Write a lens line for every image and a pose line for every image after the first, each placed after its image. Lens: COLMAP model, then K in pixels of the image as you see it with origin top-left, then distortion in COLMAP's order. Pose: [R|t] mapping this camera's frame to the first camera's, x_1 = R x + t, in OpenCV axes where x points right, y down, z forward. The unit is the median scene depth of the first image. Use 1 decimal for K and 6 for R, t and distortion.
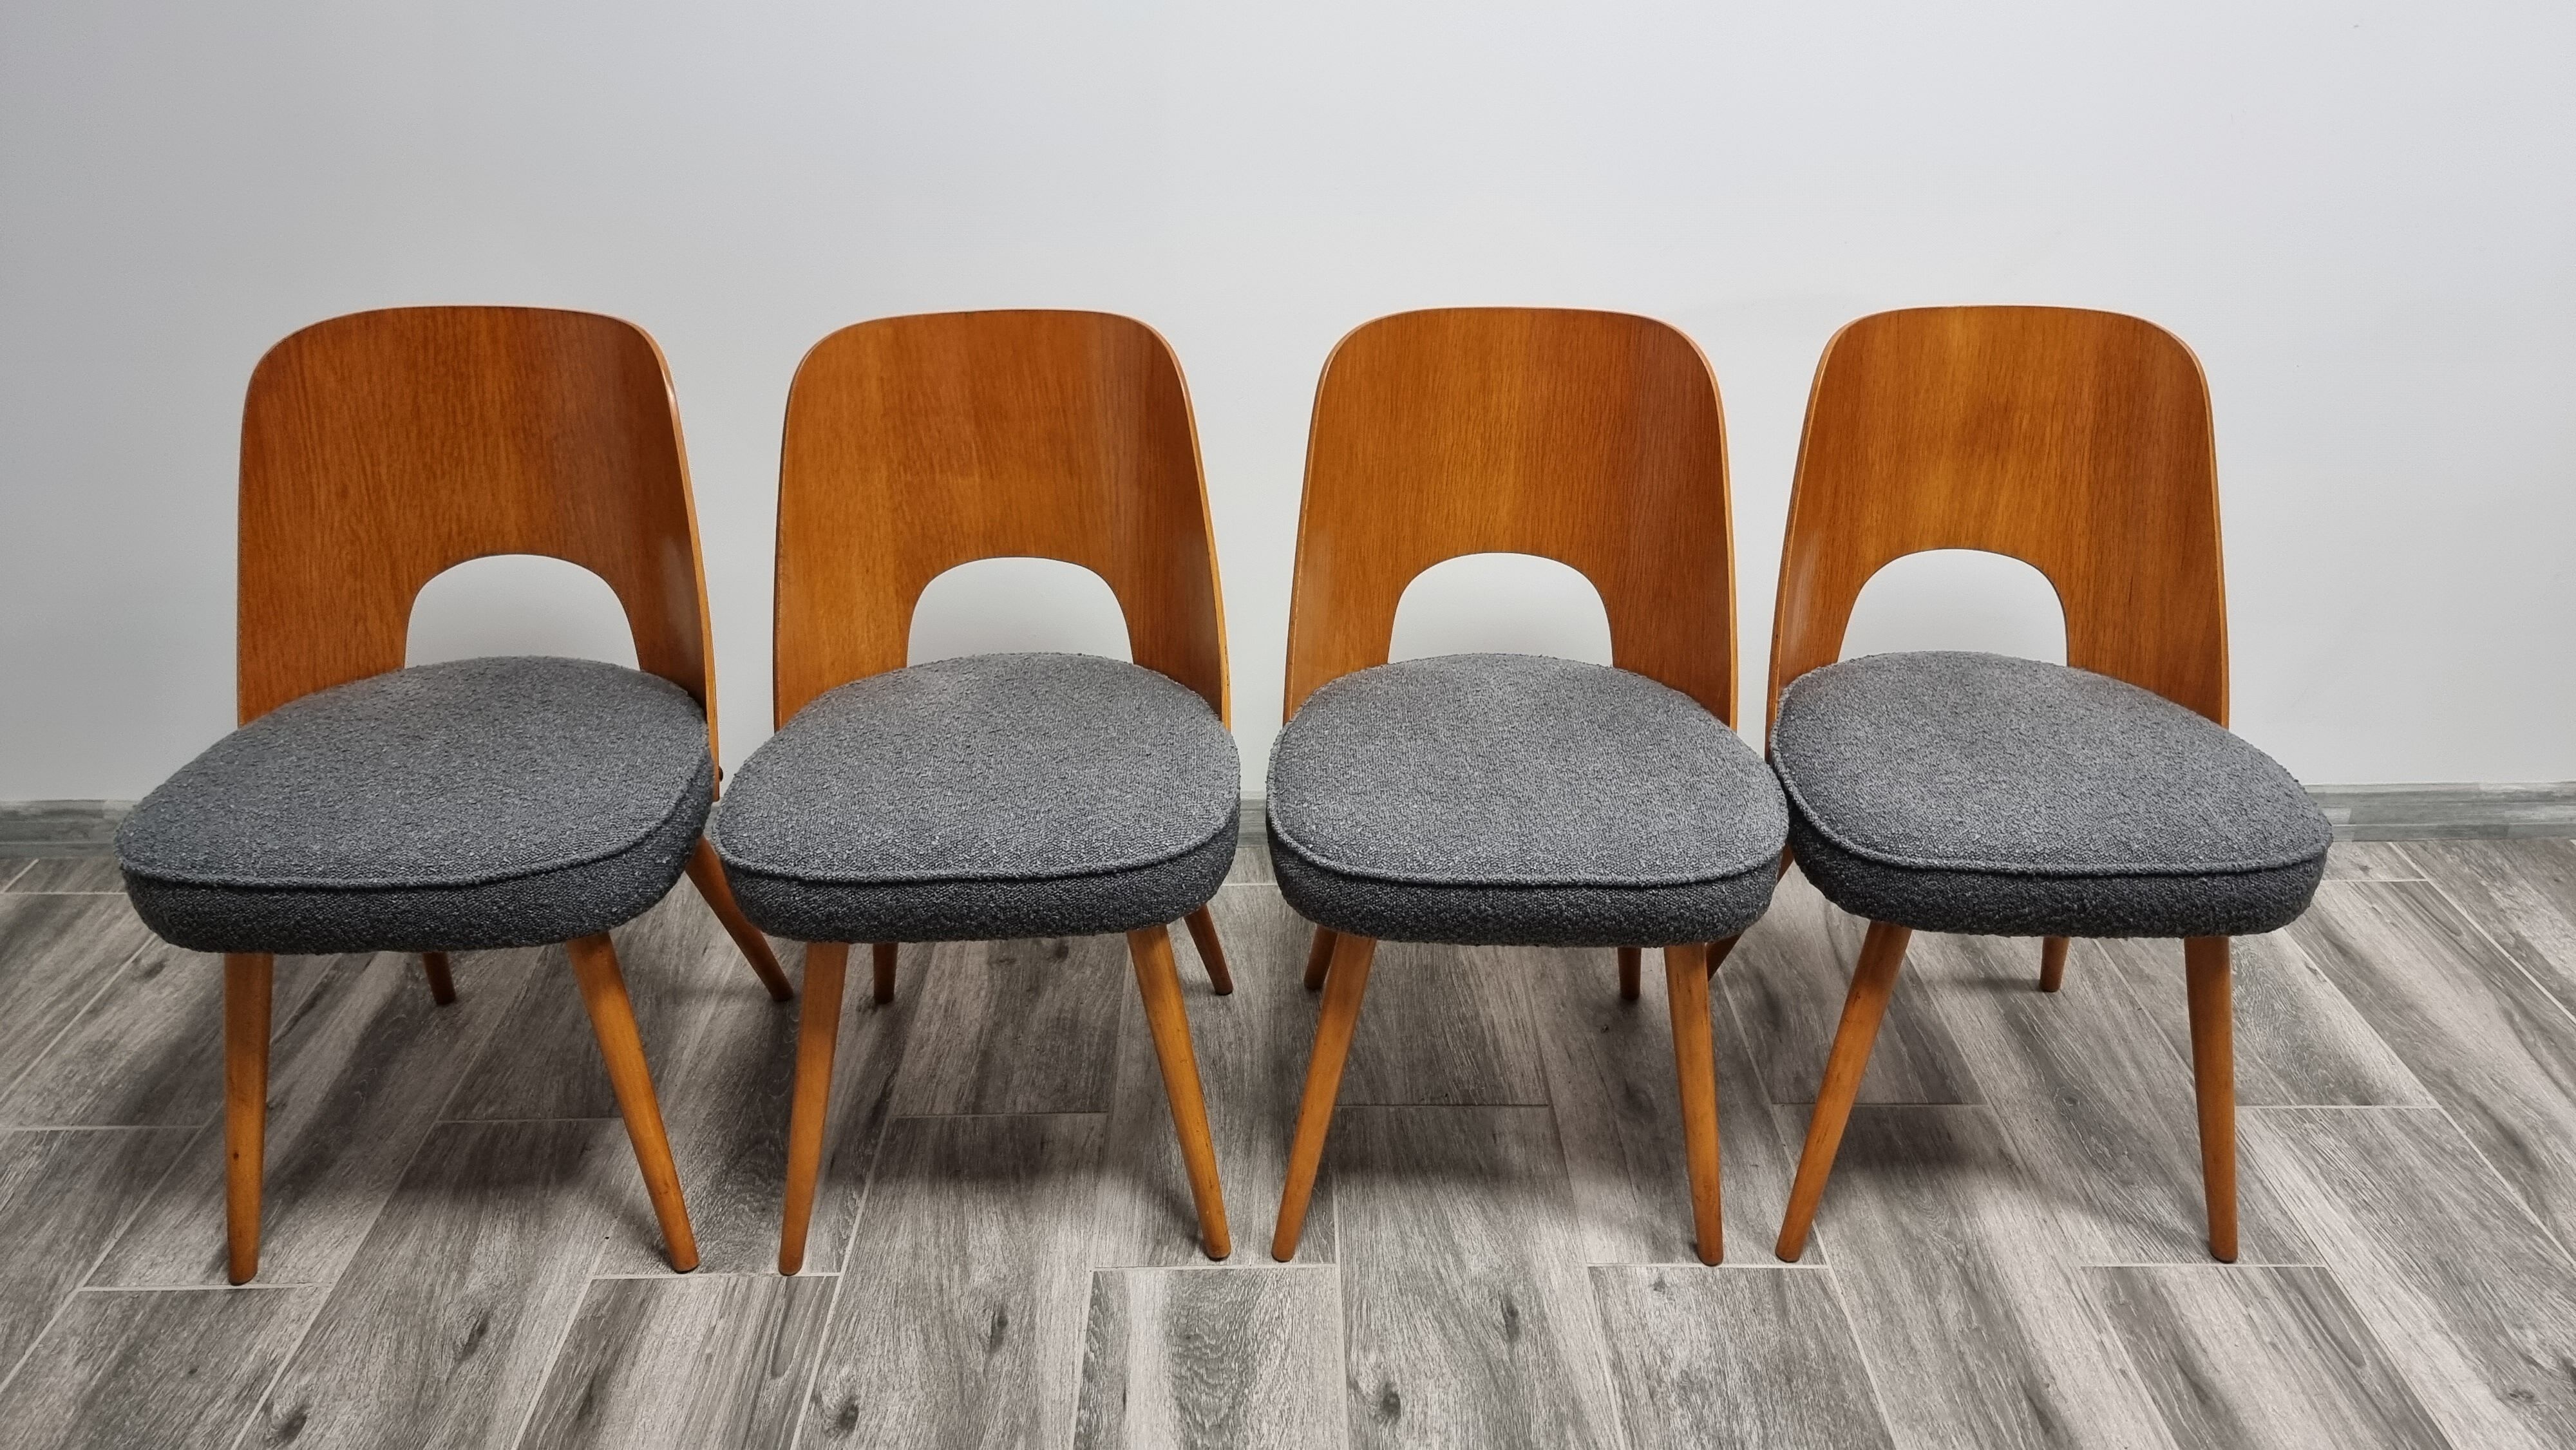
lens RADIAL K [[1793.1, 0, 1296.2], [0, 1793.1, 733.6], [0, 0, 1]] dist [0.072990, -0.060516]
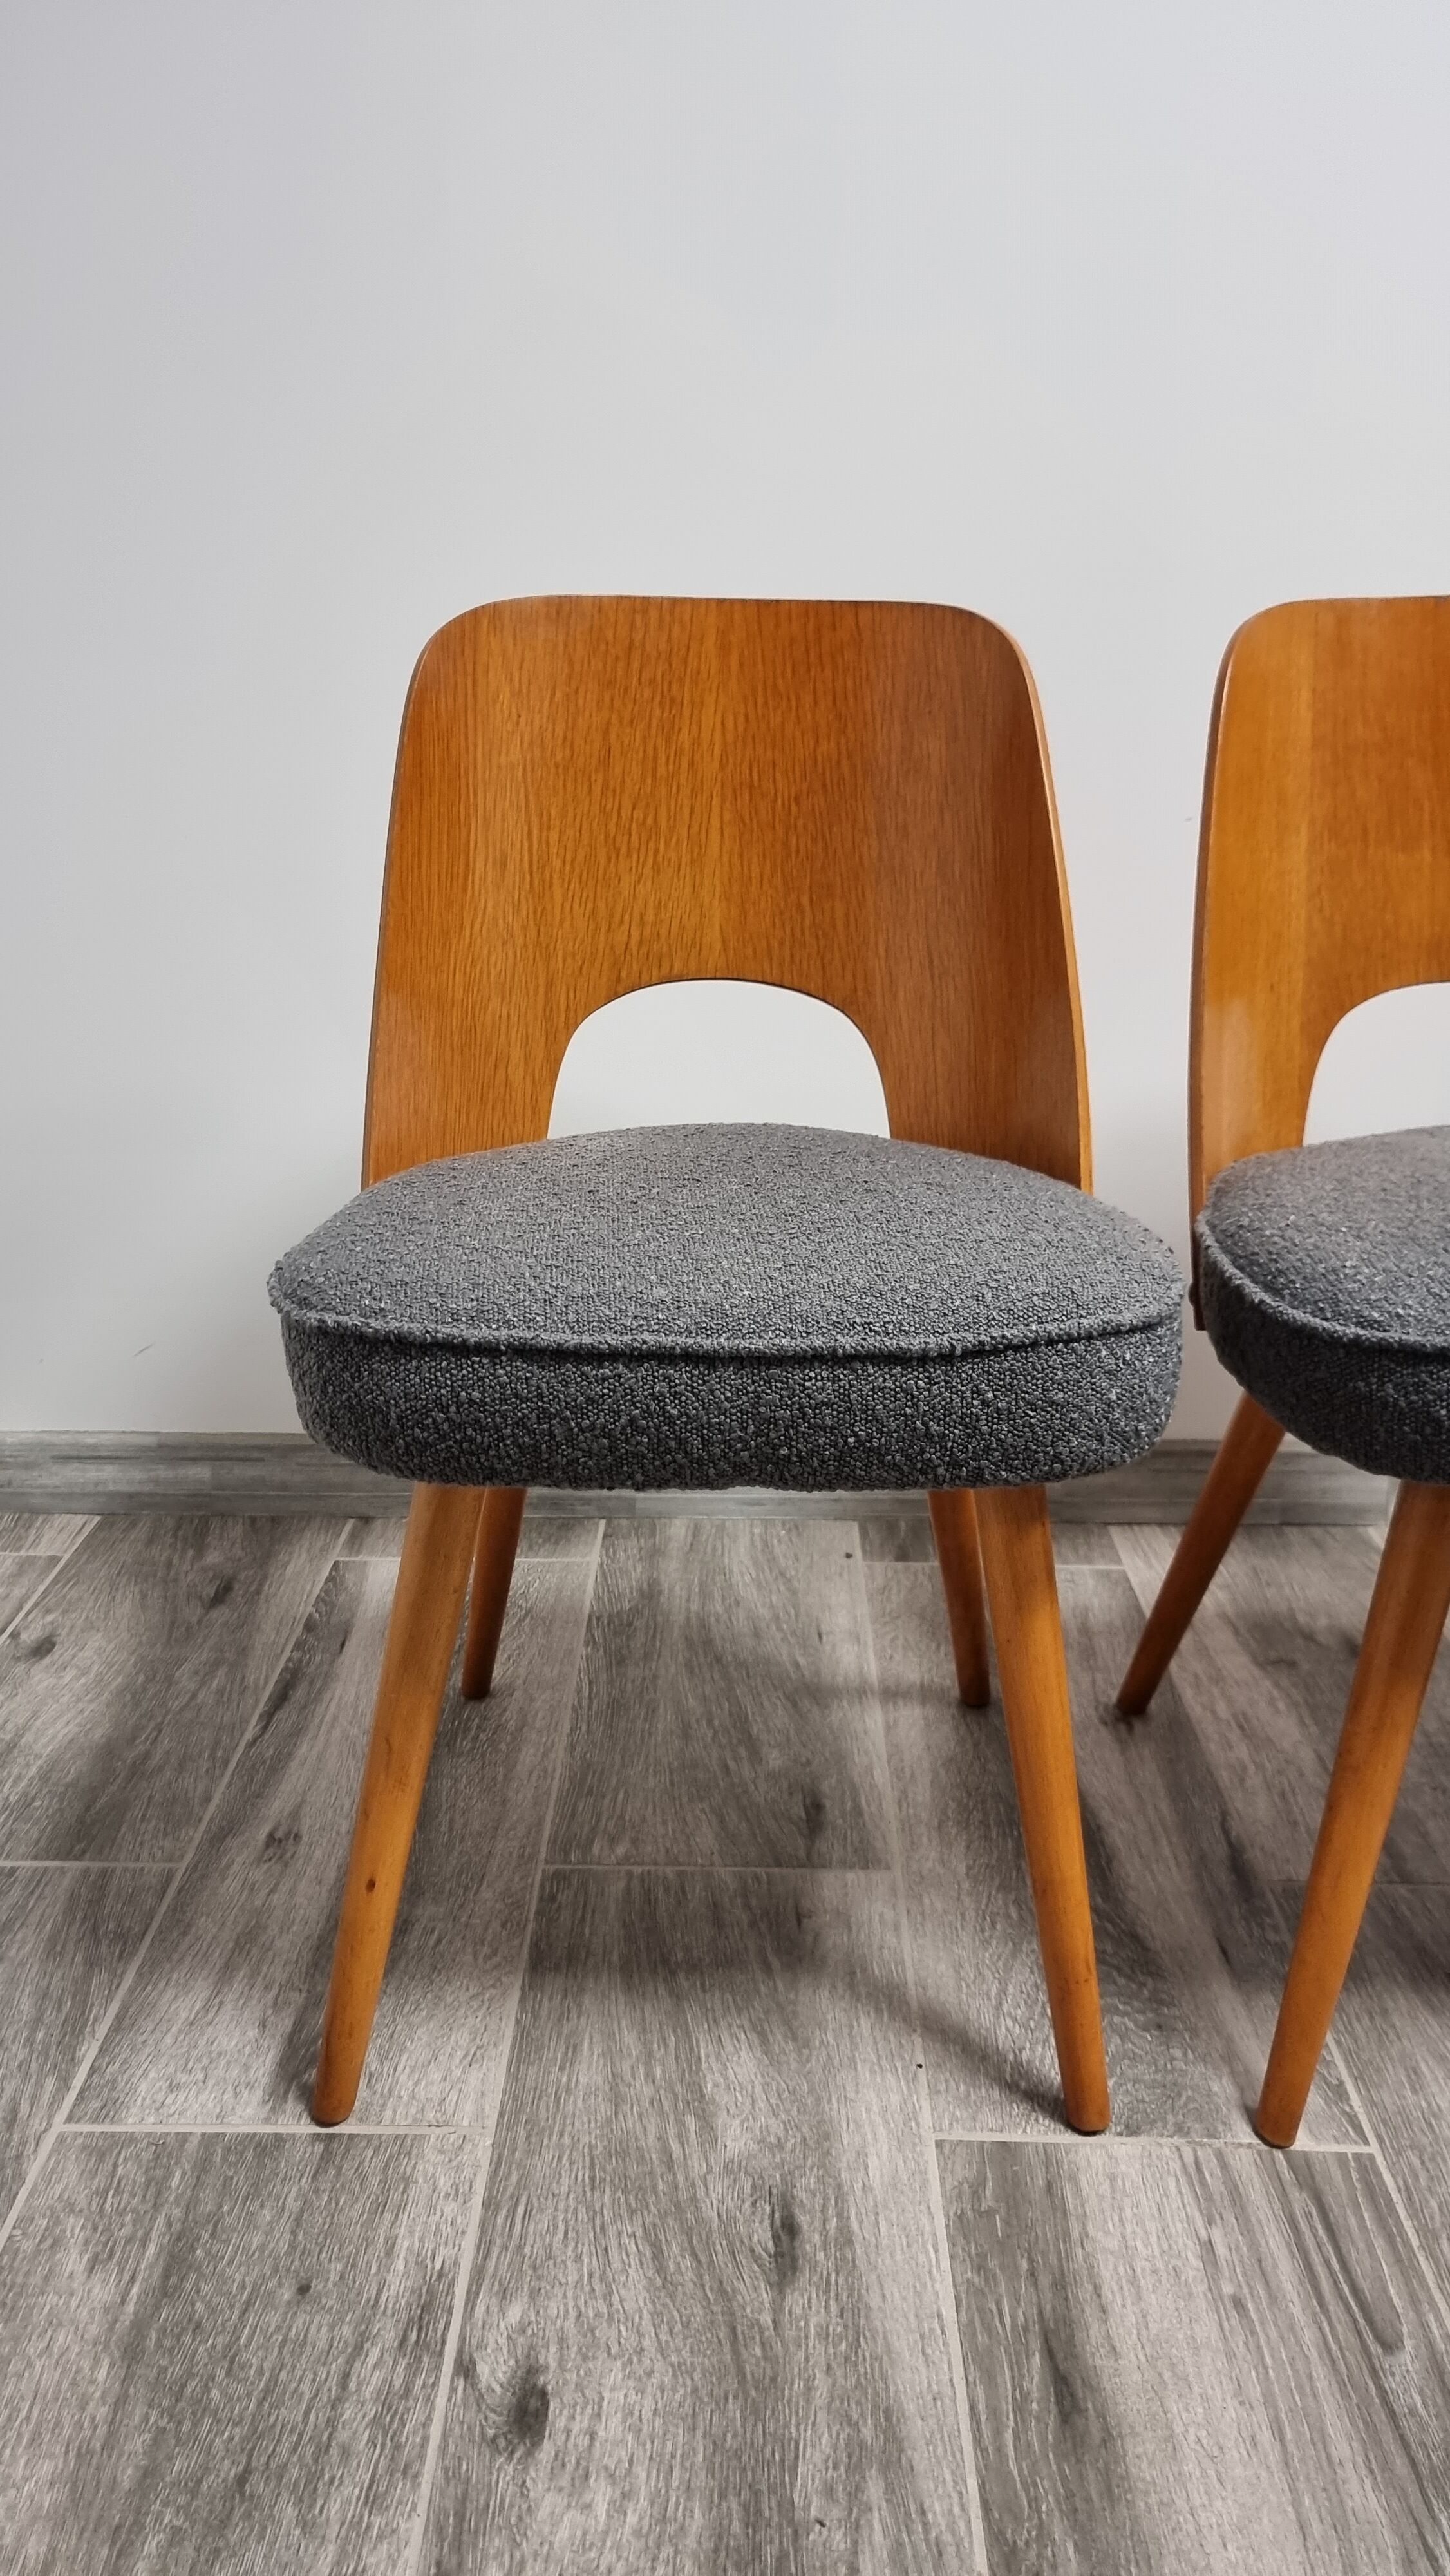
lens RADIAL K [[1797.3, 0, 691.4], [0, 1797.3, 1308.4], [0, 0, 1]] dist [0.068433, -0.057502]
pose [[0.998991, 0.008450, -0.044113, -0.436059], [-0.015480, 0.986742, -0.161555, 0.136200], [0.042163, 0.162075, 0.985877, 0.392316]]
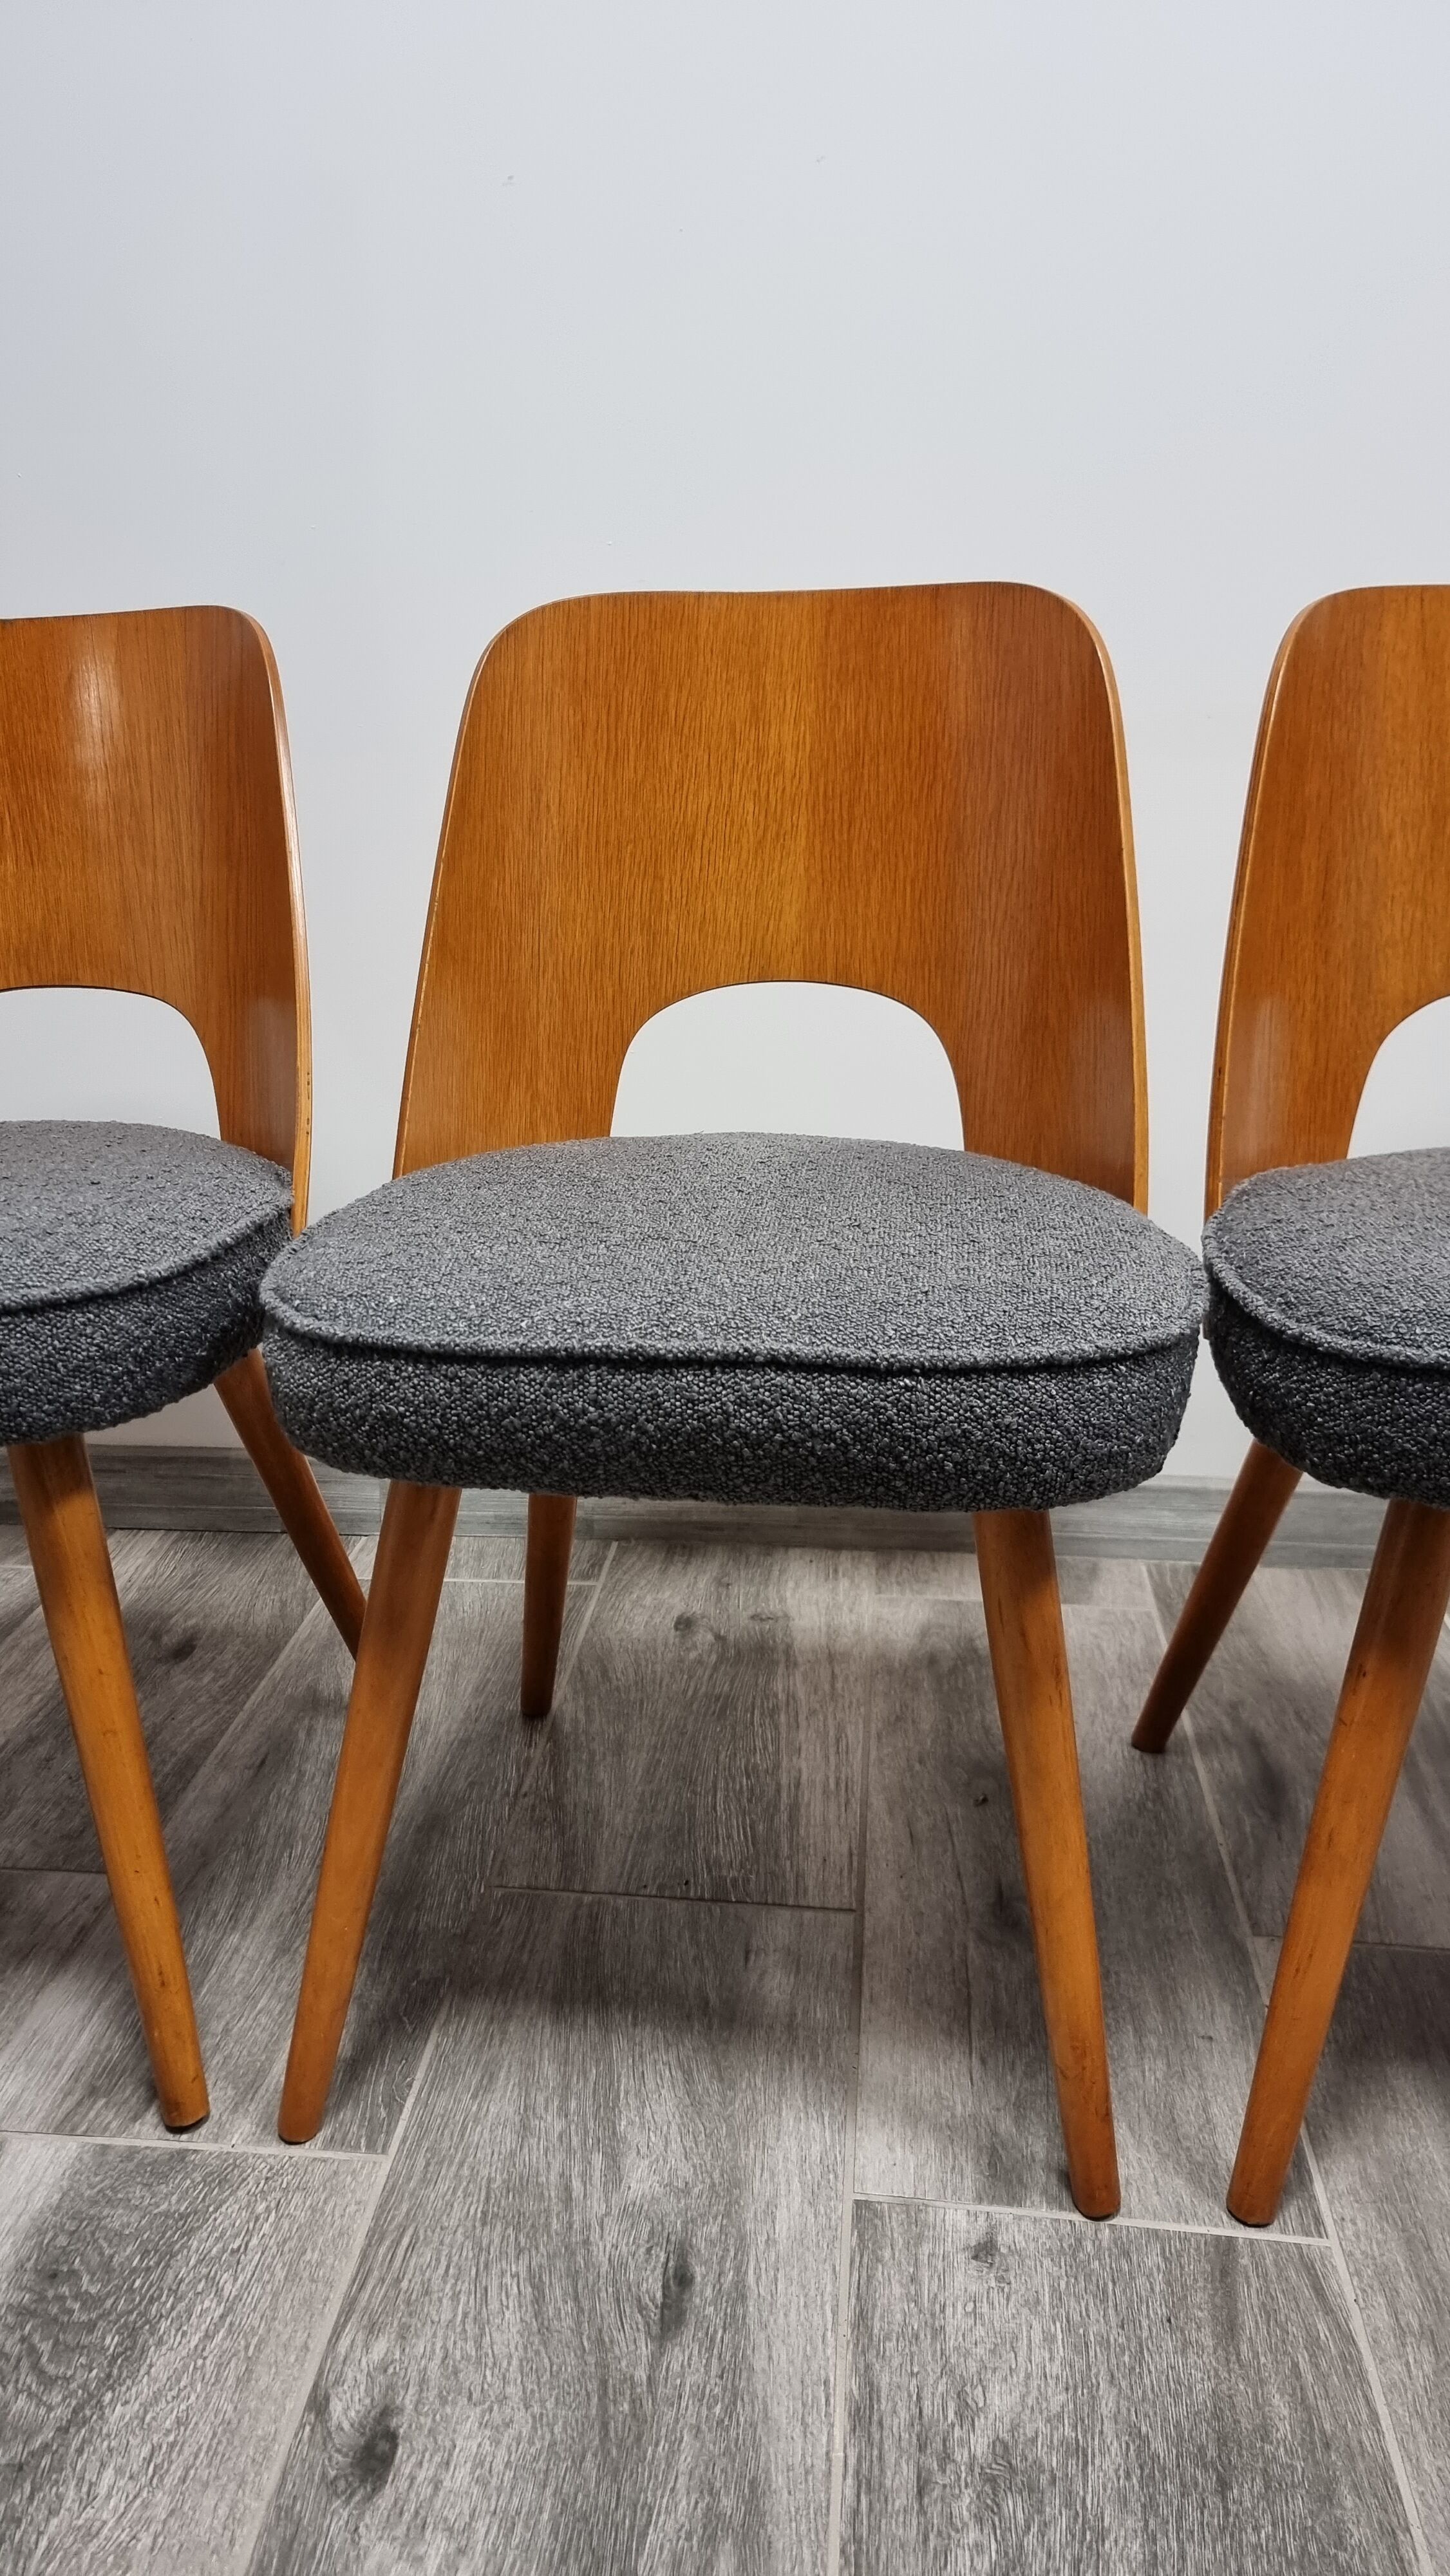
lens RADIAL K [[1793.1, 0, 690.3], [0, 1793.1, 1290.1], [0, 0, 1]] dist [0.072990, -0.060516]
pose [[0.991515, 0.023882, -0.127779, 0.175133], [-0.049408, 0.978445, -0.200509, 0.145038], [0.120236, 0.205121, 0.971323, 0.428064]]
